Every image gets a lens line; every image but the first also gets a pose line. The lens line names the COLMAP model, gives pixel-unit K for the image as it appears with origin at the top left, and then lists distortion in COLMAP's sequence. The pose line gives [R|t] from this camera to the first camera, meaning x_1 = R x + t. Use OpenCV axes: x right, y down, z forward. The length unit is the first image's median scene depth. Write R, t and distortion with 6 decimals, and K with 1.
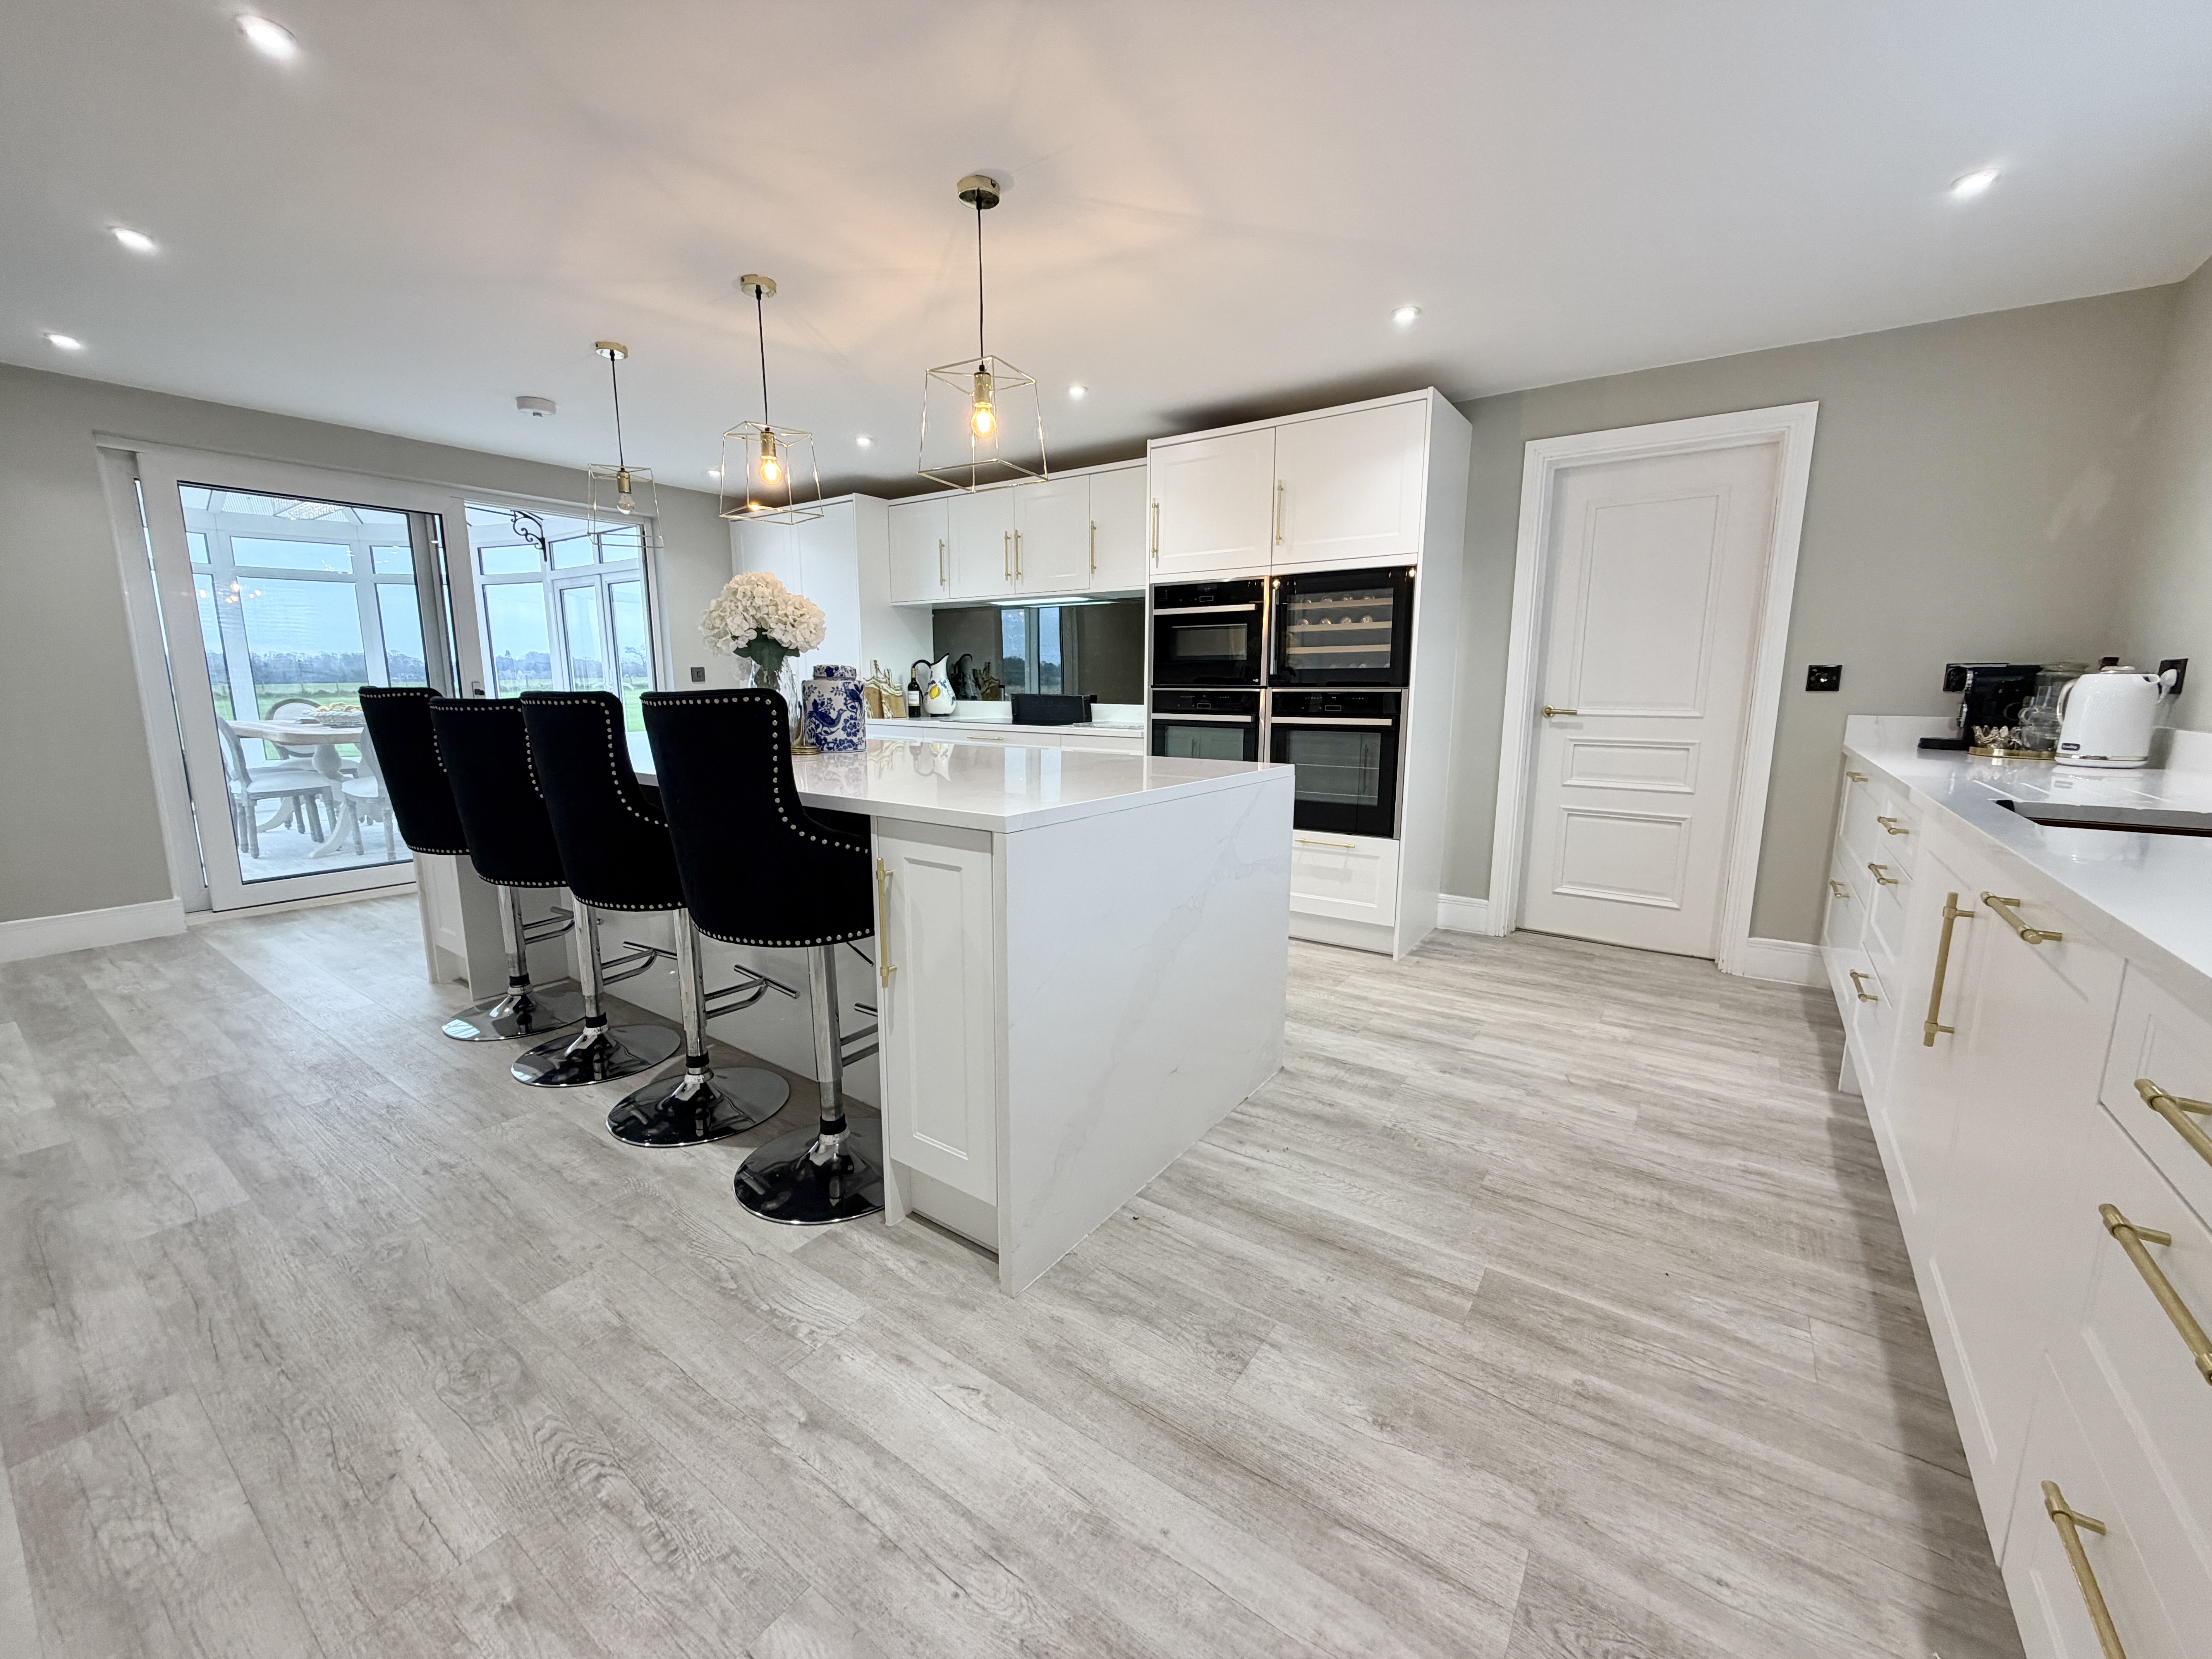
lens RADIAL K [[874.7, 0, 1106.9], [0, 874.7, 835.7], [0, 0, 1]] dist [0.000499, -0.000351]
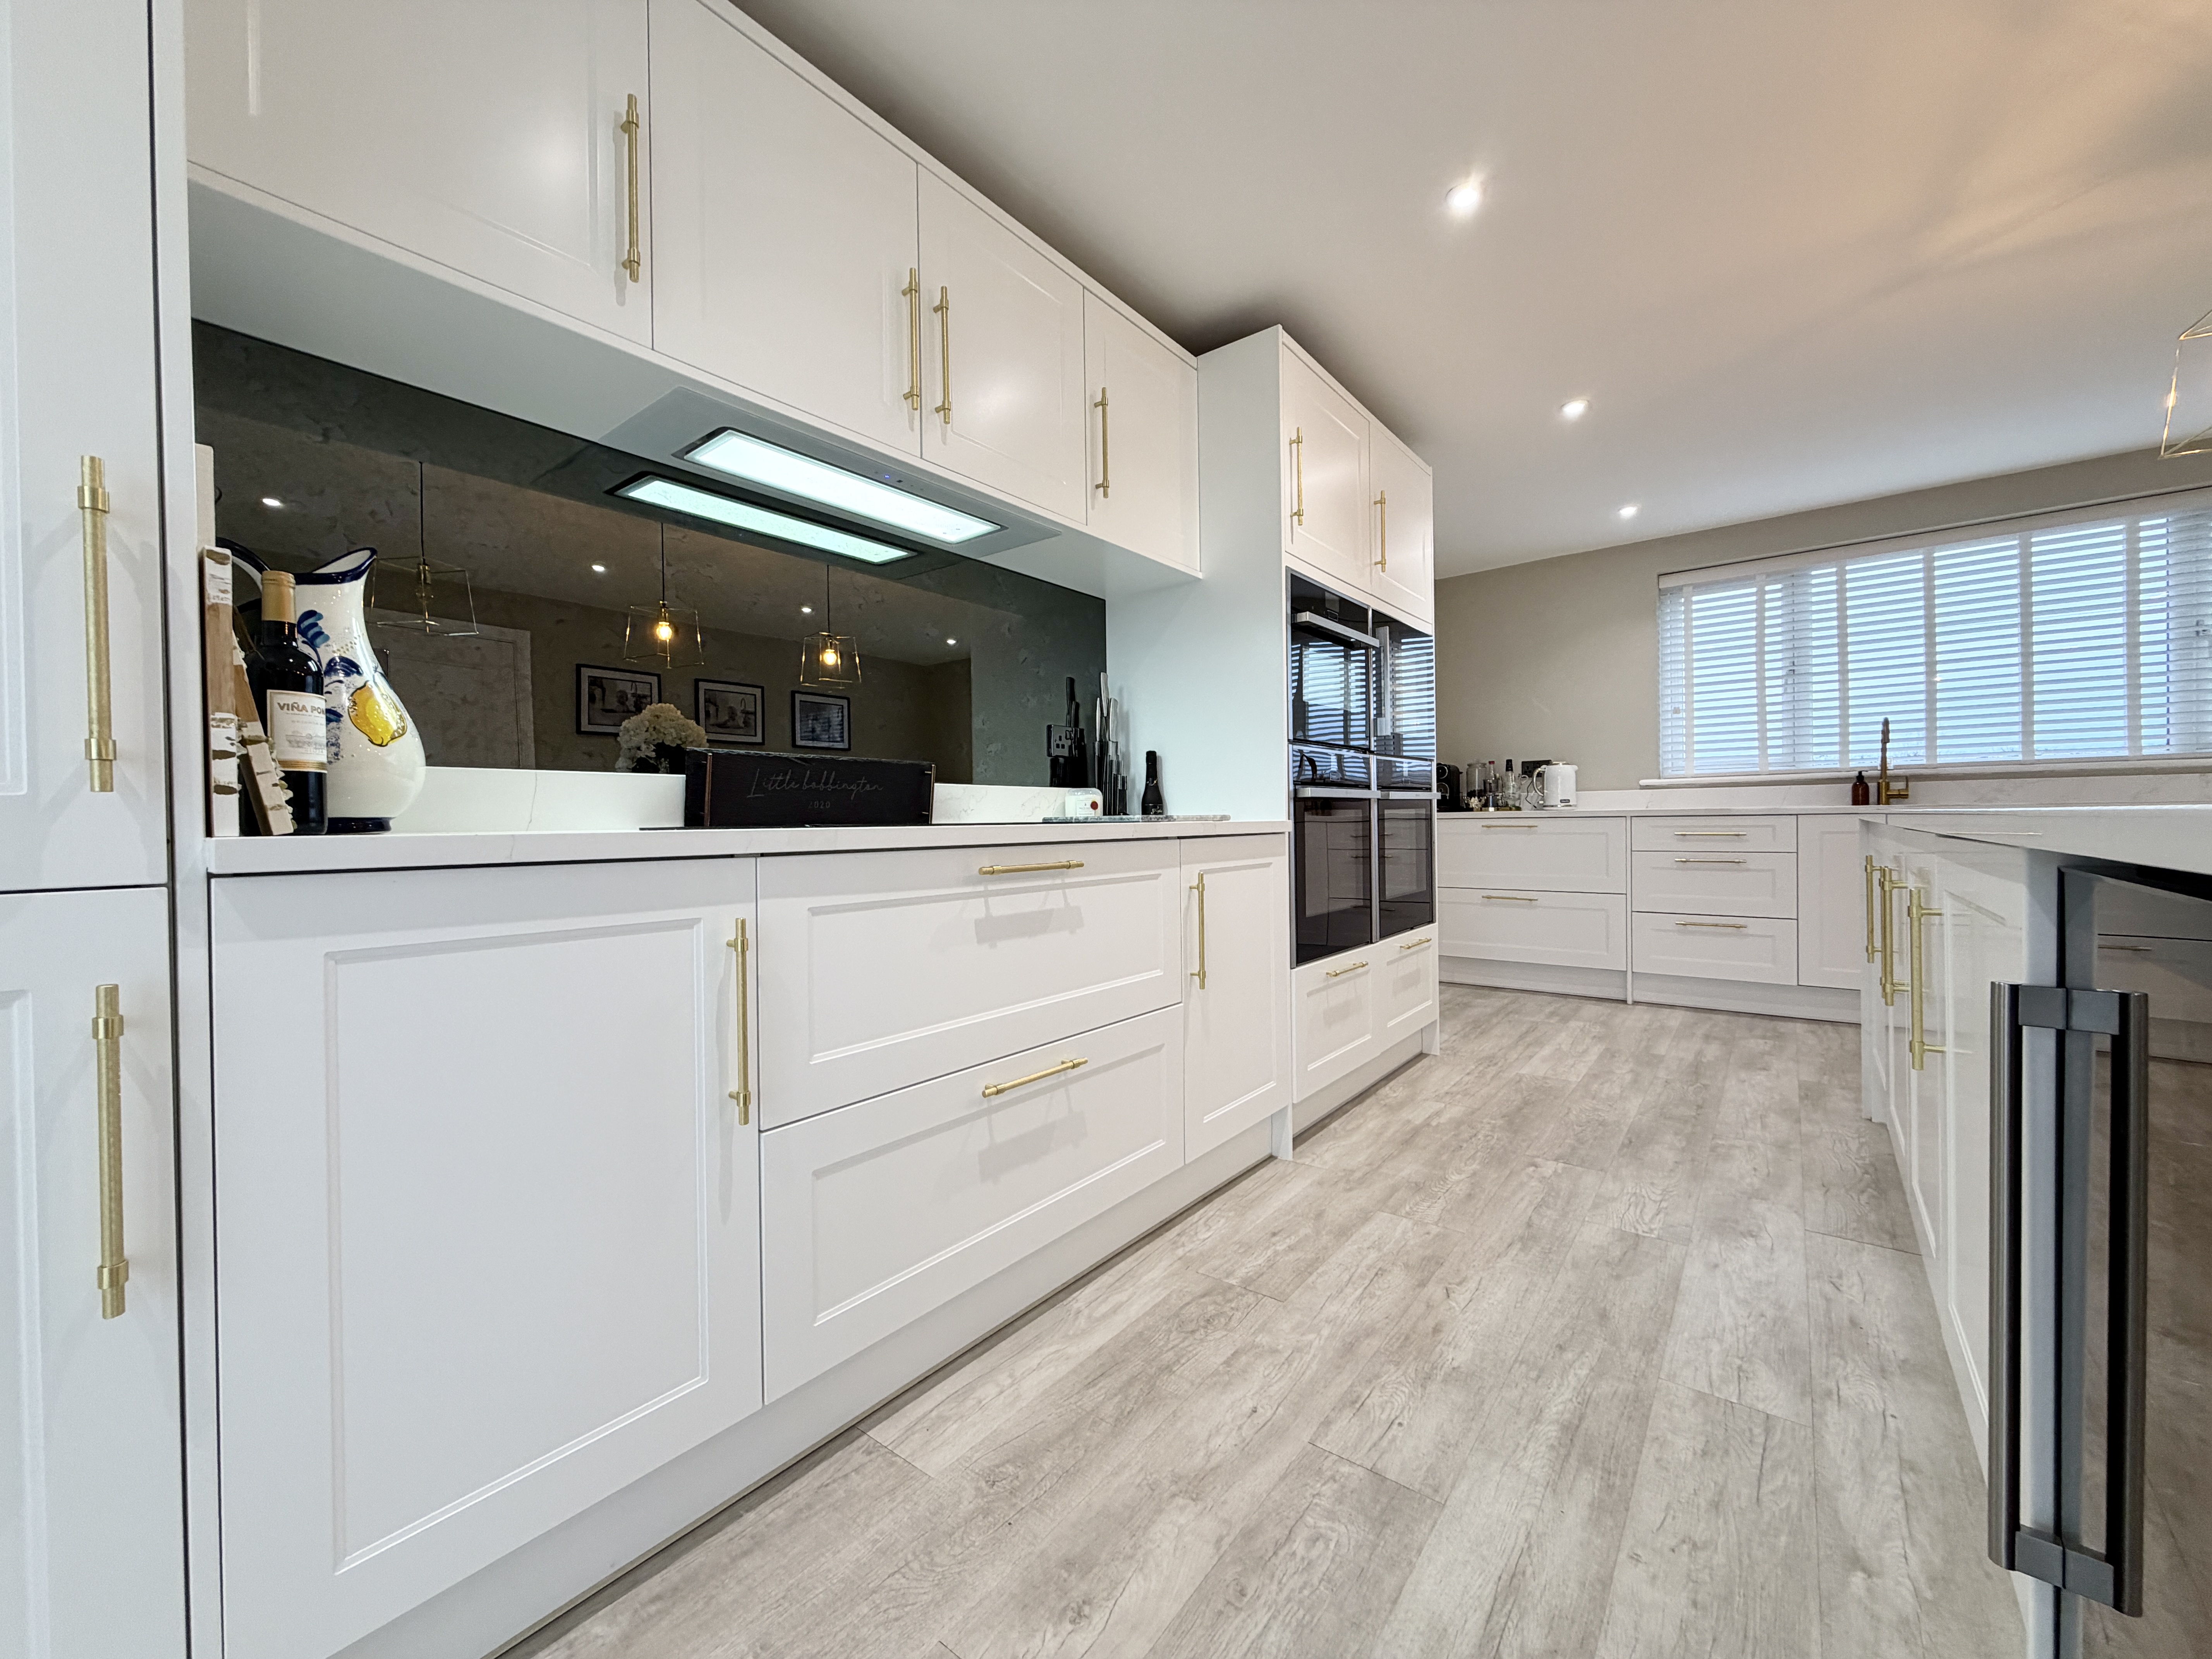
lens RADIAL K [[874.7, 0, 1095.7], [0, 874.7, 829.3], [0, 0, 1]] dist [0.000499, -0.000351]
pose [[0.061351, -0.014210, 0.998015, -1.248035], [0.191262, 0.981537, 0.002218, -0.330954], [-0.979620, 0.190746, 0.062936, 2.604709]]
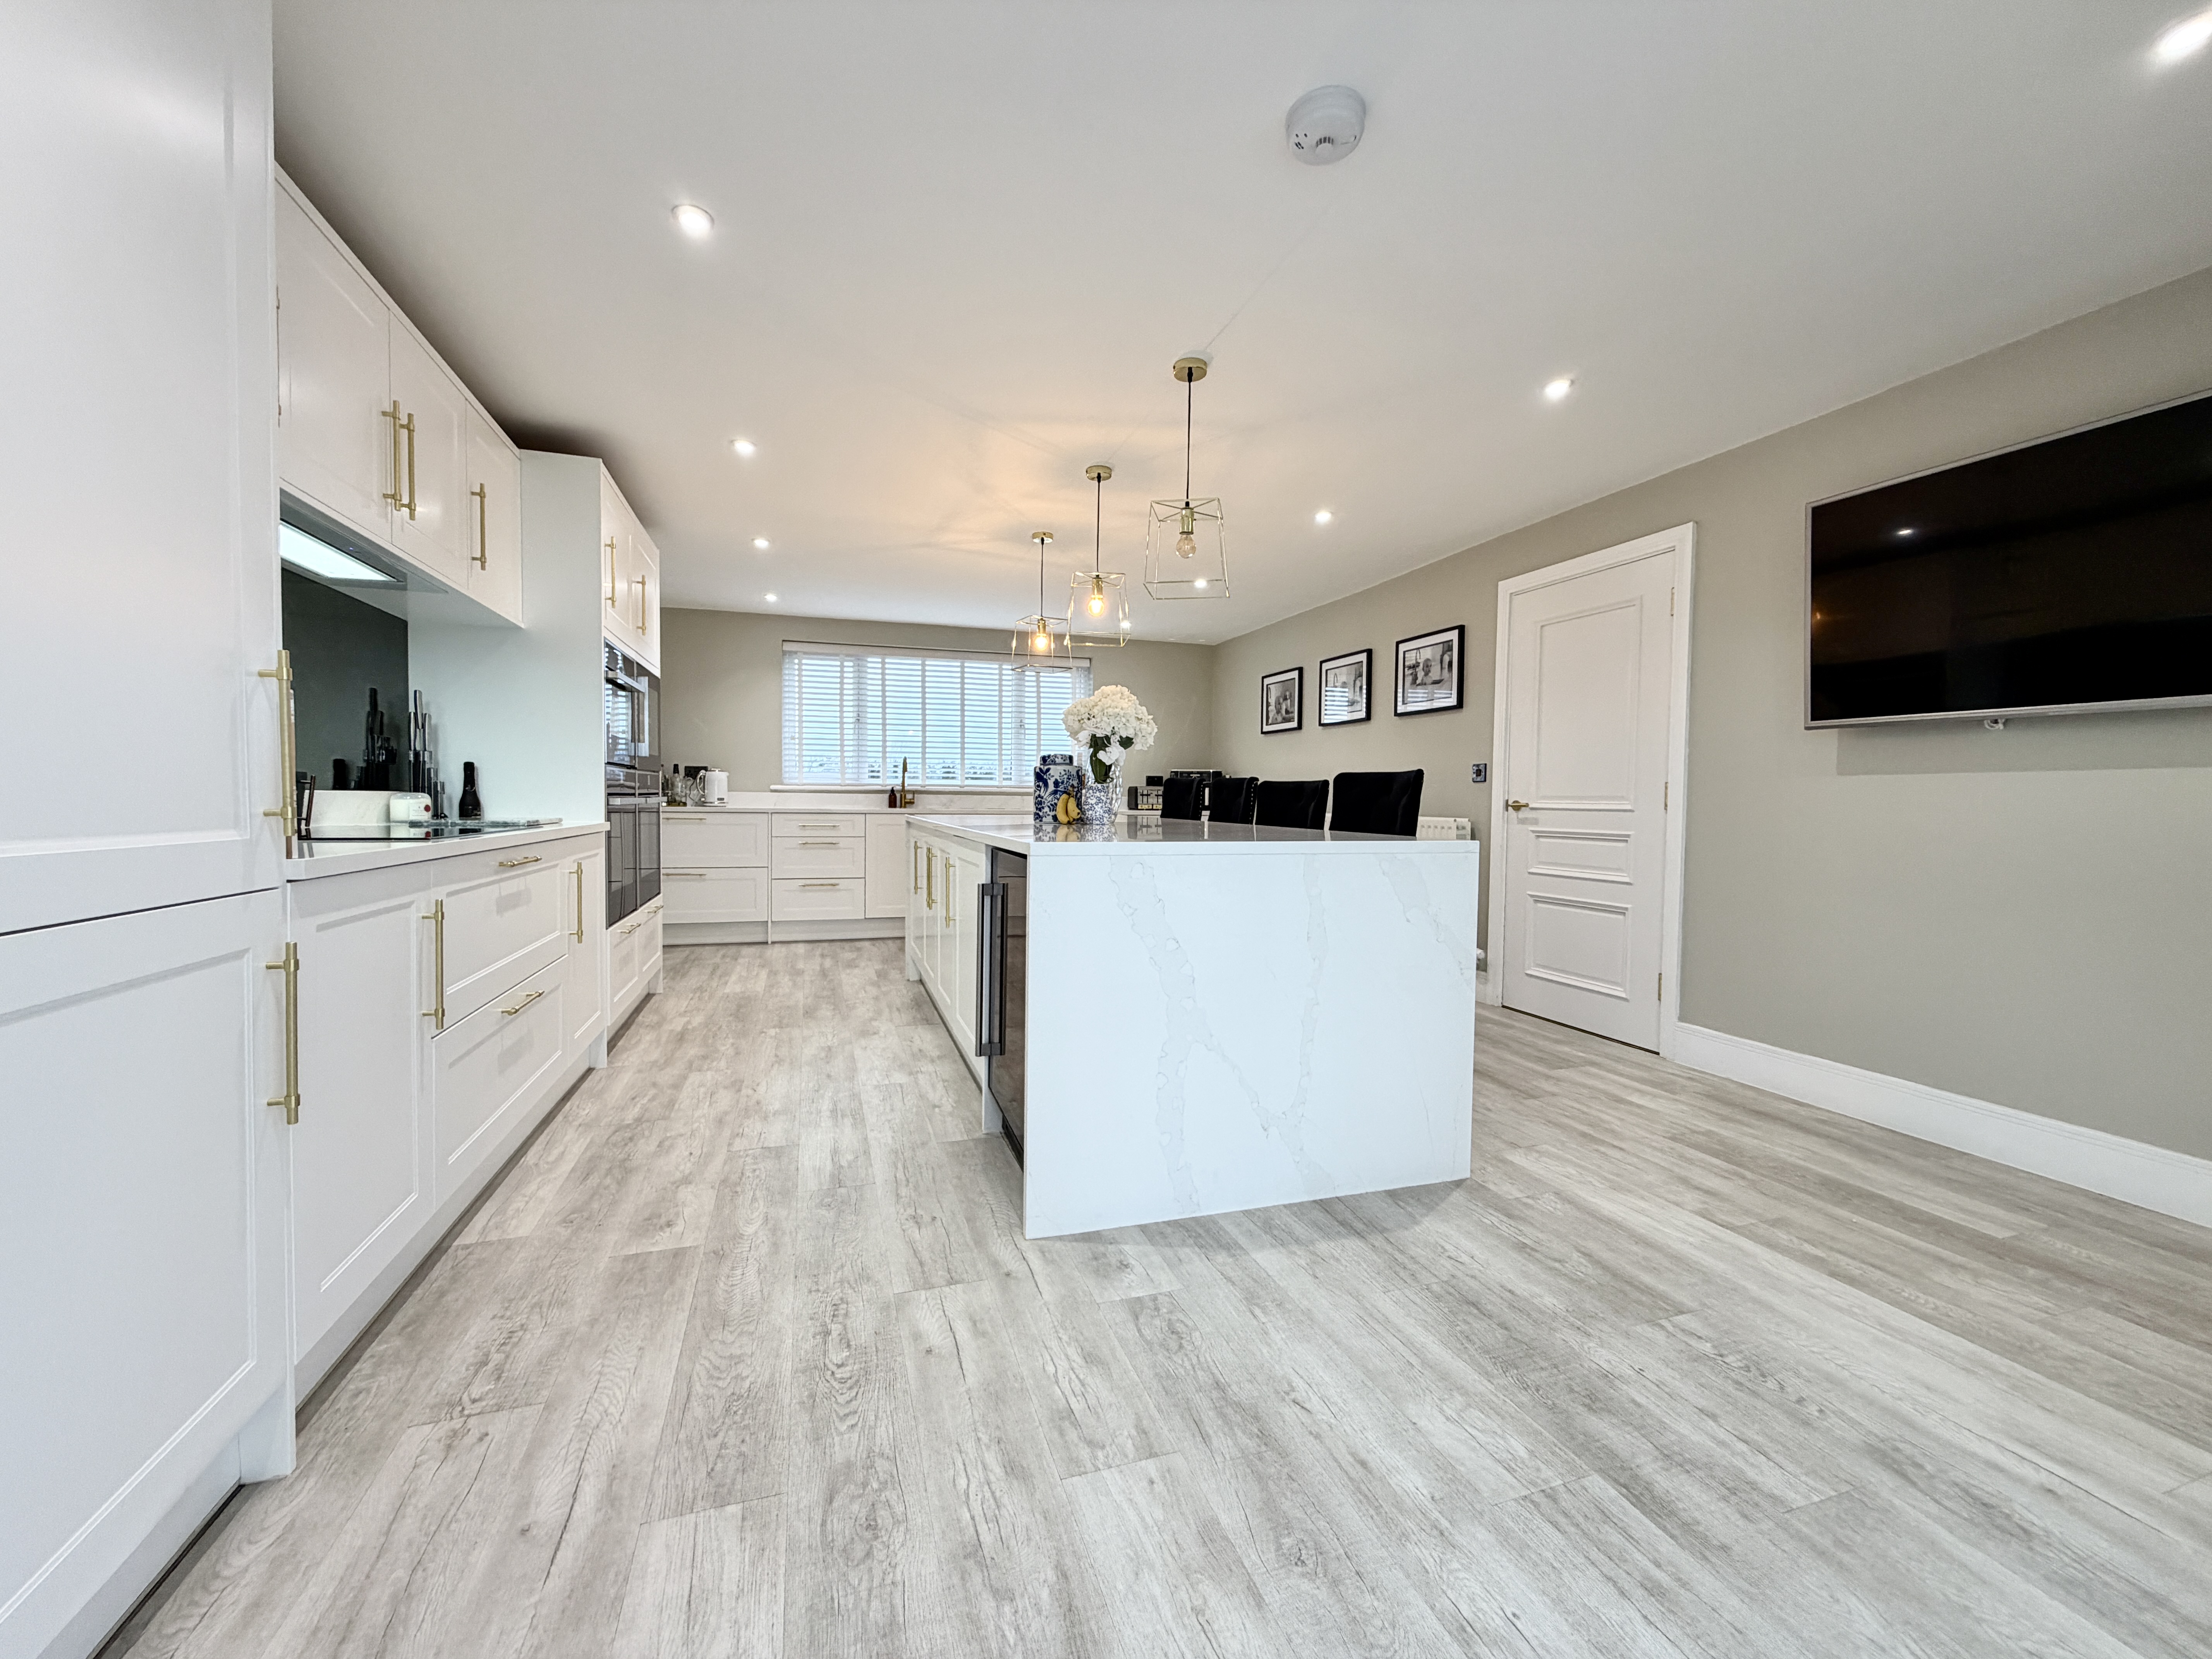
lens RADIAL K [[874.7, 0, 1103.1], [0, 874.7, 827.5], [0, 0, 1]] dist [0.000499, -0.000351]
pose [[-0.802307, -0.033112, 0.595993, -1.831762], [0.089623, 0.980459, 0.175121, -0.502135], [-0.590145, 0.193915, -0.783662, 3.223606]]
